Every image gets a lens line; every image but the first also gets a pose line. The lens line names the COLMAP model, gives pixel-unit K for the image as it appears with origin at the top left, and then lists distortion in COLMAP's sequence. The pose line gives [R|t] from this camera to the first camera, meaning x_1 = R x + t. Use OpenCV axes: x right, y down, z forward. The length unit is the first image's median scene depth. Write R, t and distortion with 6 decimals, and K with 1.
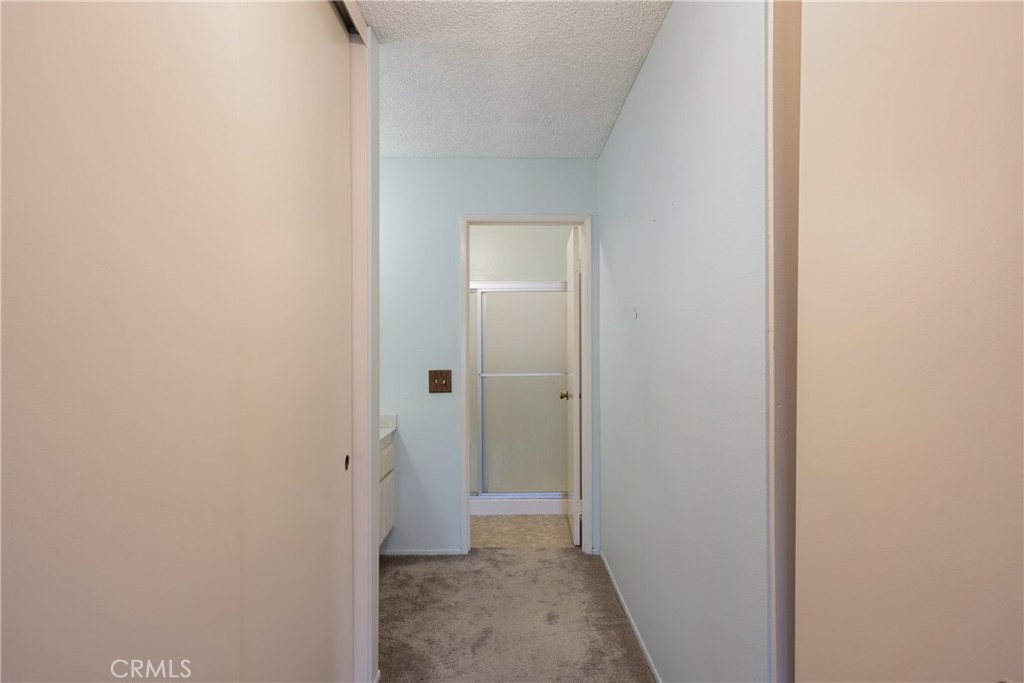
lens RADIAL K [[627.1, 0, 512.0], [0, 627.1, 341.5], [0, 0, 1]] dist [-0.000083, -0.000017]
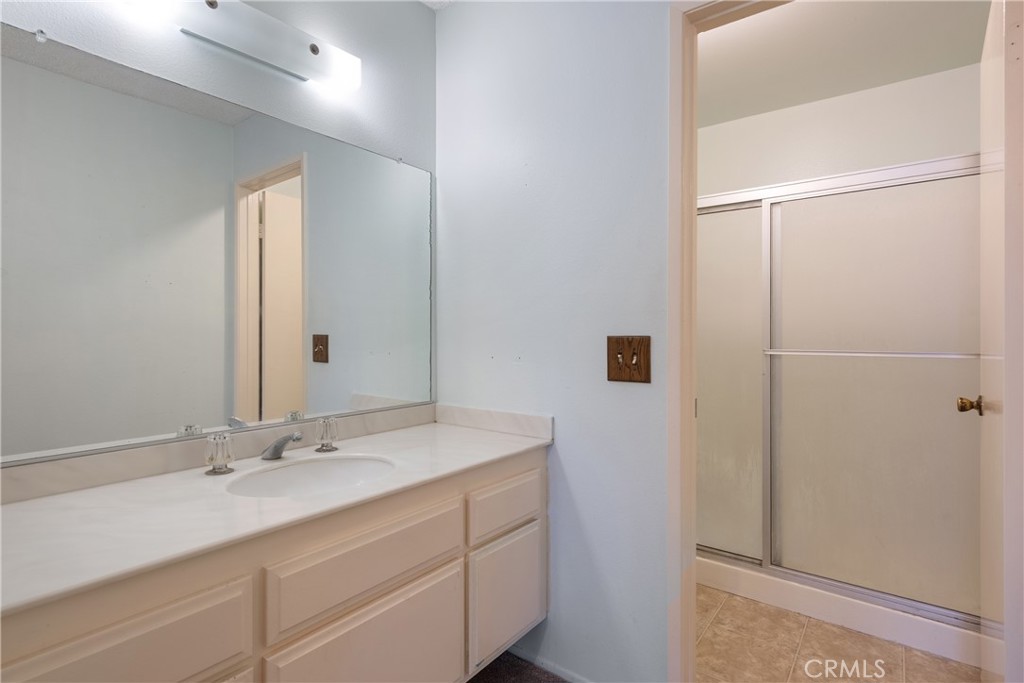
lens RADIAL K [[499.7, 0, 512.1], [0, 499.7, 327.1], [0, 0, 1]] dist [-0.000391, -0.000325]
pose [[0.783633, 0.002037, -0.621221, 0.052919], [0.001322, 0.999987, 0.004946, 0.032824], [0.621223, -0.004697, 0.783620, 0.571306]]
